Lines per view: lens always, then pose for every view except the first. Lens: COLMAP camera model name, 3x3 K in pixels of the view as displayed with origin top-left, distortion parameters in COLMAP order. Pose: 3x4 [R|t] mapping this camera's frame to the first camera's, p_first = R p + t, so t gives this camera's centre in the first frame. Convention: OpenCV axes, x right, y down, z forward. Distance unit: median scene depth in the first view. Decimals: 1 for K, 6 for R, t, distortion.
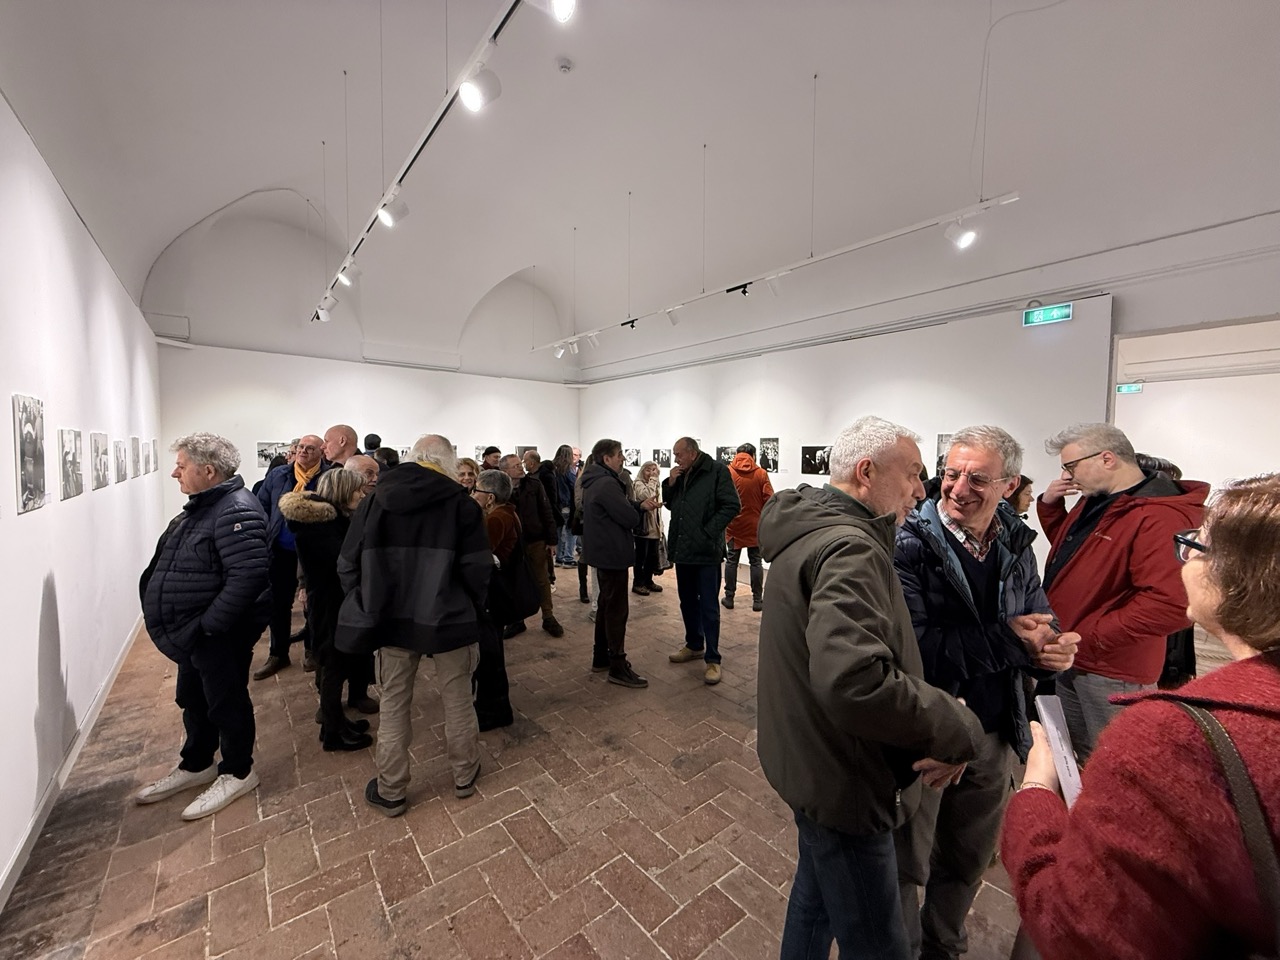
lens RADIAL K [[510.8, 0, 637.6], [0, 510.8, 476.9], [0, 0, 1]] dist [0.000618, 0.000328]
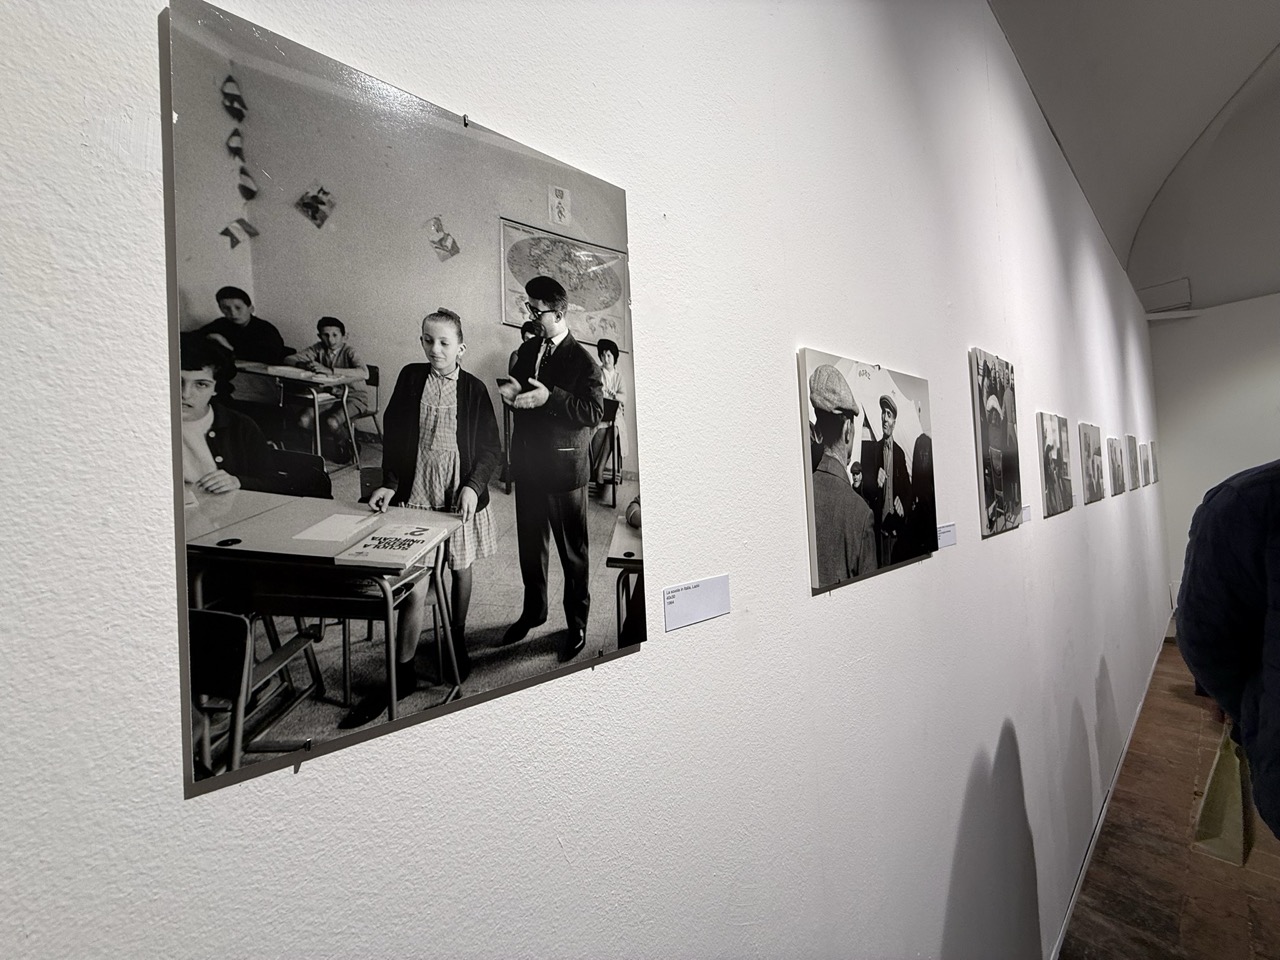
lens RADIAL K [[510.8, 0, 635.4], [0, 510.8, 476.8], [0, 0, 1]] dist [0.000618, 0.000328]
pose [[0.039410, -0.043326, -0.998283, -0.439801], [0.006580, 0.999049, -0.043100, 0.016907], [0.999201, -0.004870, 0.039657, 0.403230]]
